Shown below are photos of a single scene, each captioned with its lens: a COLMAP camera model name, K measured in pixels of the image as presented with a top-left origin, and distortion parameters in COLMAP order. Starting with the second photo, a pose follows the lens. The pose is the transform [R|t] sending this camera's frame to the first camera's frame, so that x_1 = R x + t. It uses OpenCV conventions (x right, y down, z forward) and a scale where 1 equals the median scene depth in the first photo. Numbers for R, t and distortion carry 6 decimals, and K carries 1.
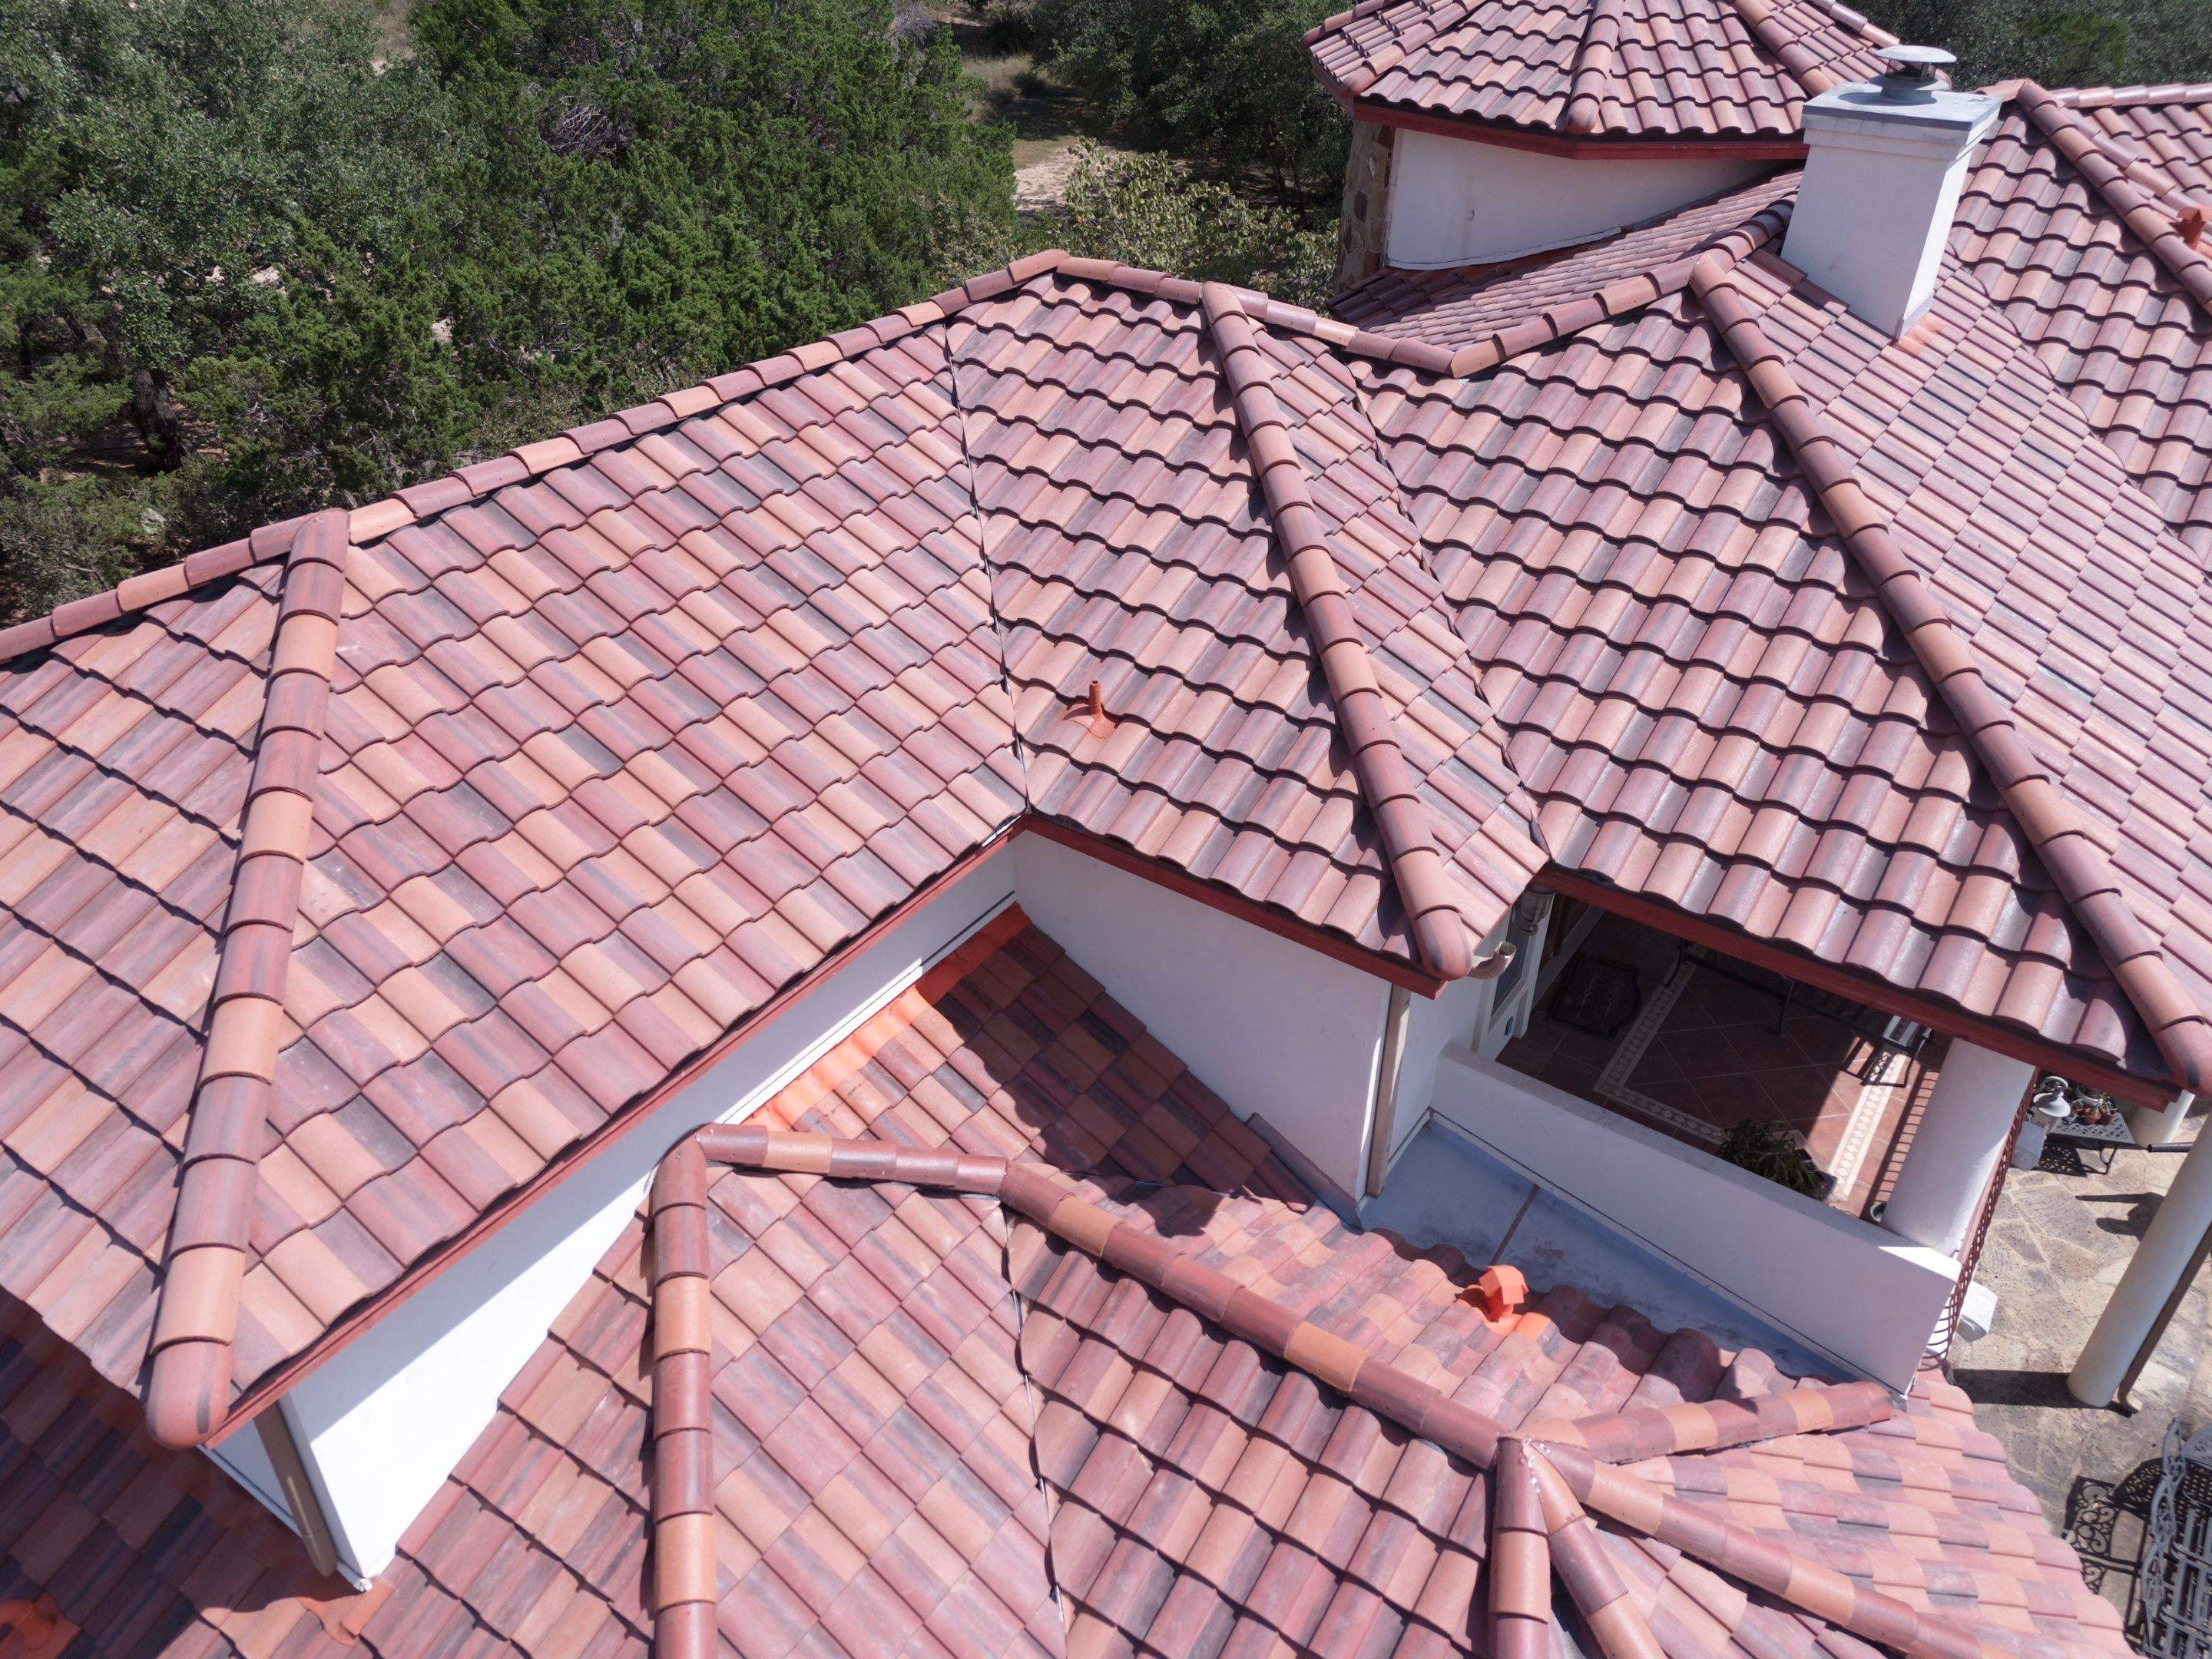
lens RADIAL K [[1628.0, 0, 1092.0], [0, 1628.0, 806.3], [0, 0, 1]] dist [0.068989, -0.061873]
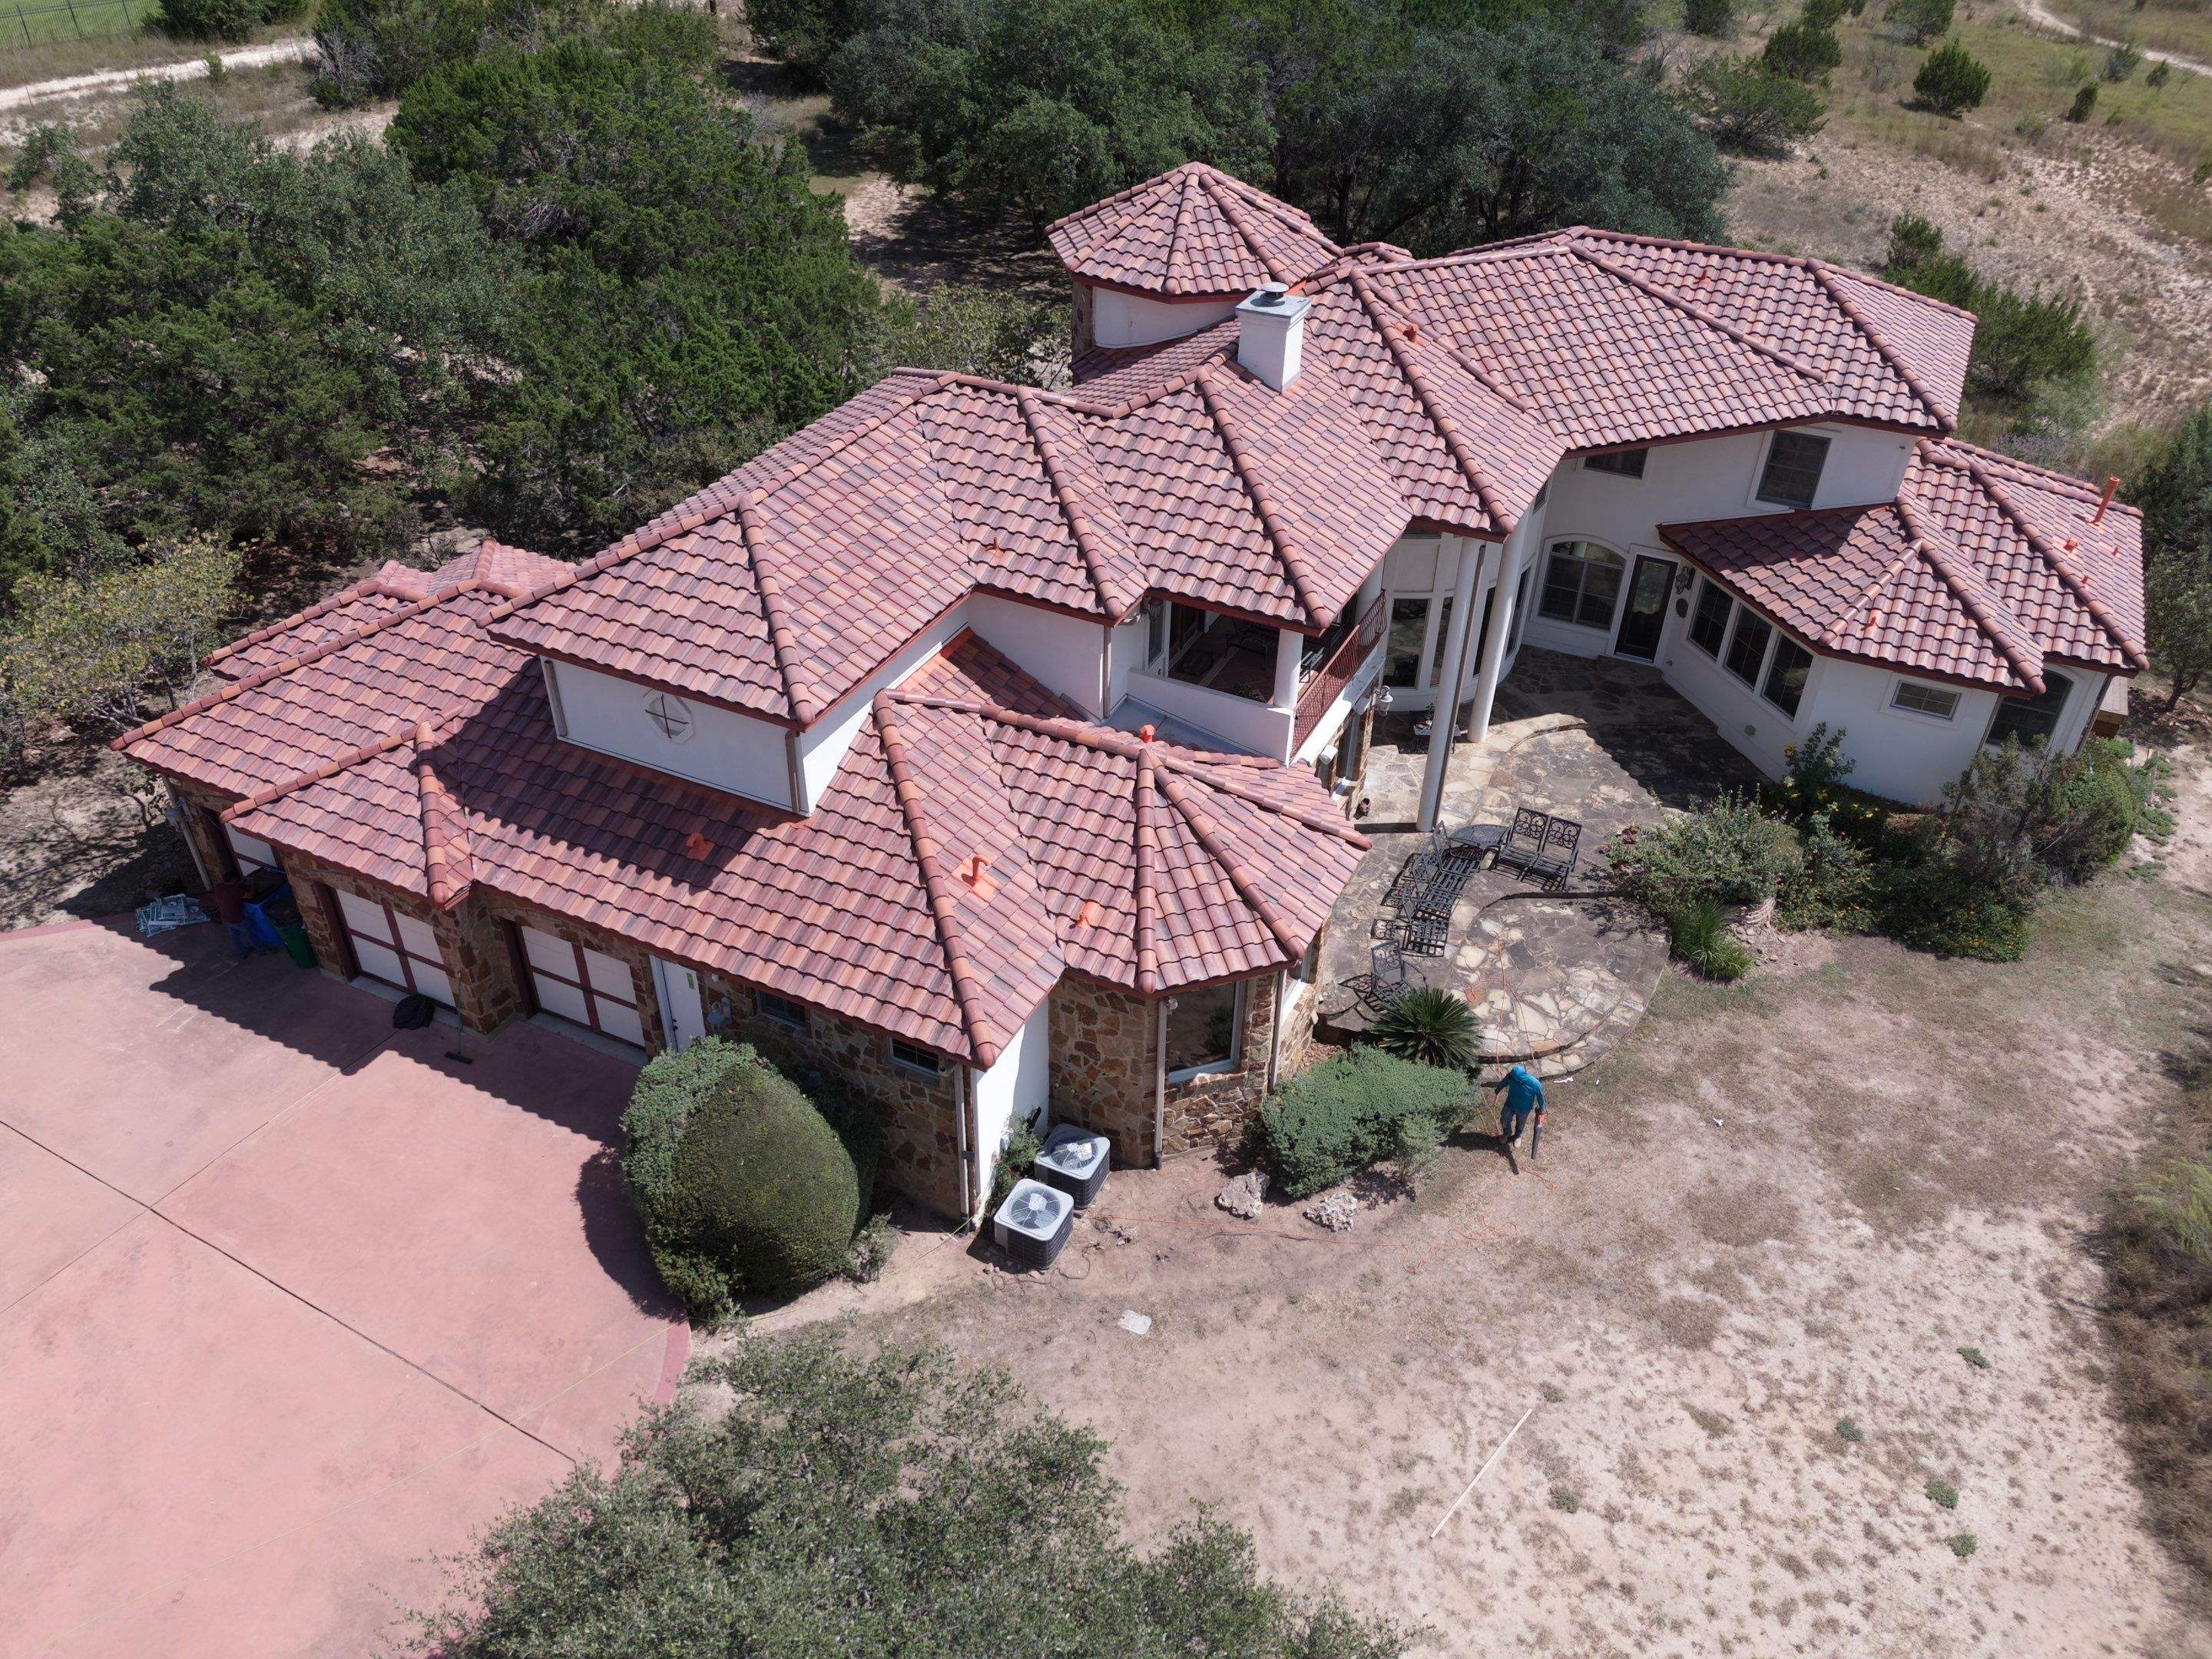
lens RADIAL K [[1628.0, 0, 1106.4], [0, 1628.0, 822.7], [0, 0, 1]] dist [0.068989, -0.061873]
pose [[0.988208, -0.086800, 0.126137, -0.210298], [0.080870, 0.995398, 0.051404, 0.291060], [-0.130019, -0.040597, 0.990680, -1.898126]]
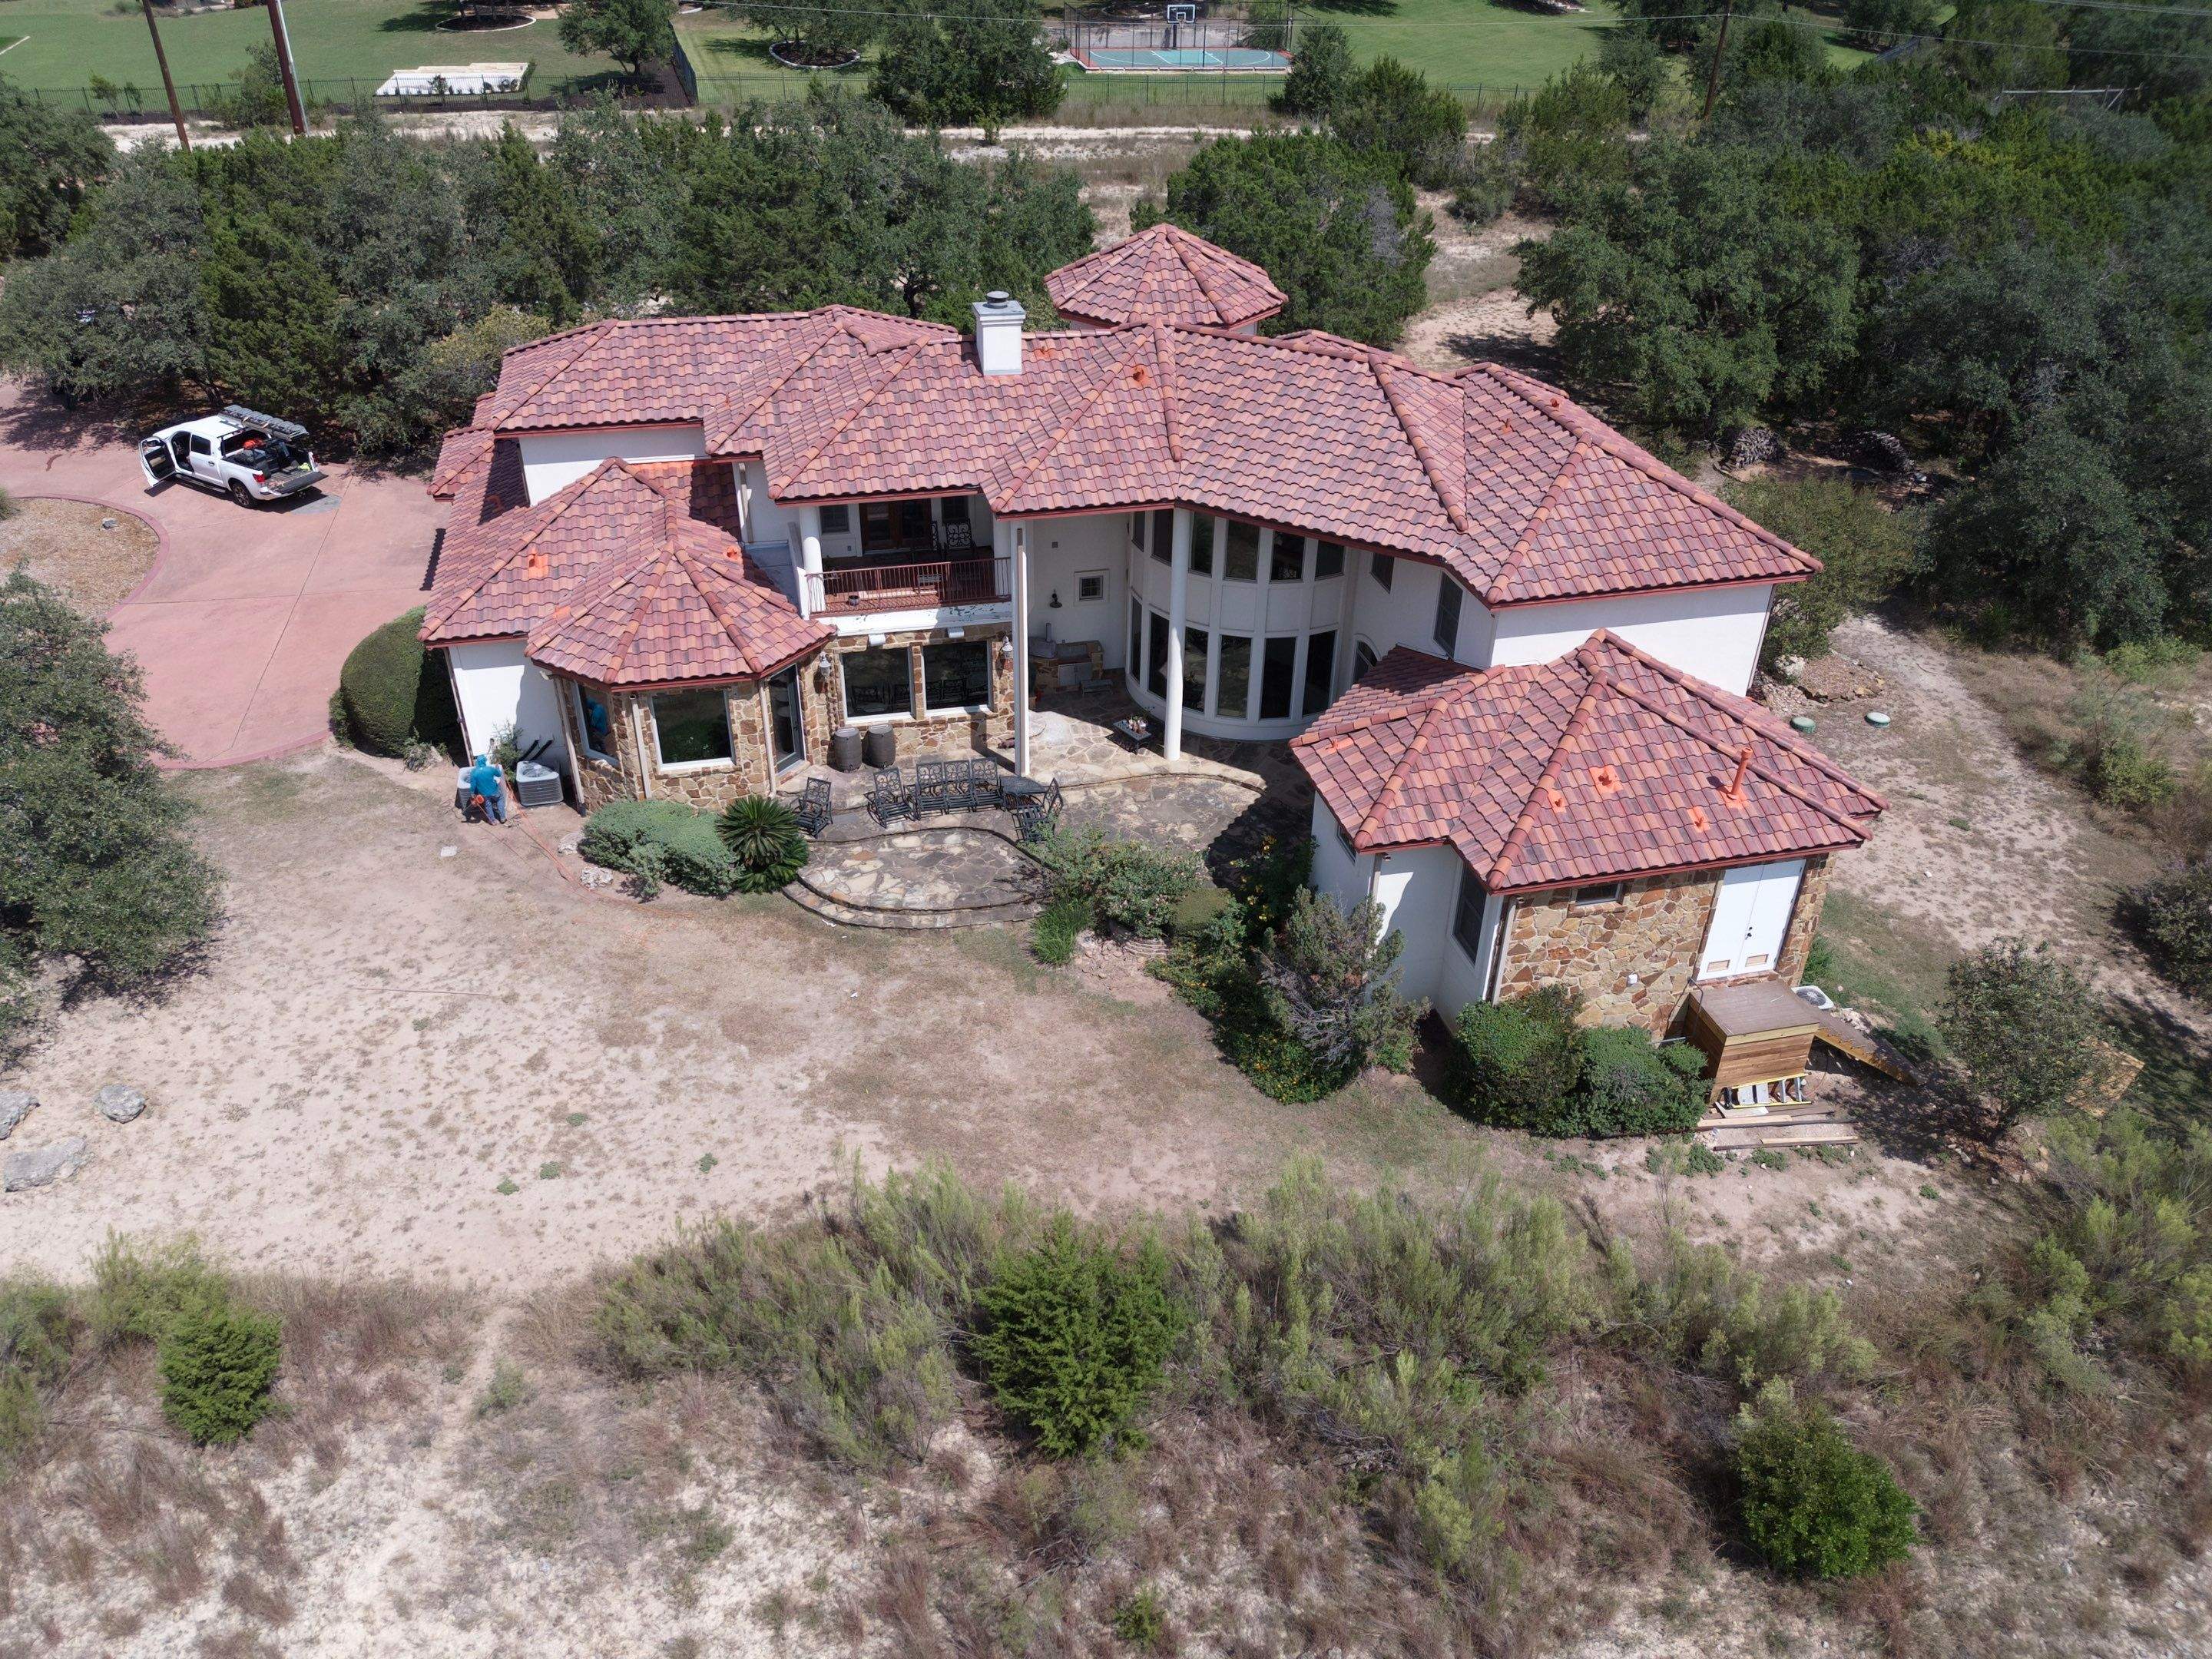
lens RADIAL K [[1628.0, 0, 1108.1], [0, 1628.0, 830.1], [0, 0, 1]] dist [0.068989, -0.061873]
pose [[0.749579, 0.355013, -0.558657, 3.483043], [-0.368693, 0.924883, 0.093046, 0.203500], [0.549725, 0.136227, 0.824163, -1.792427]]
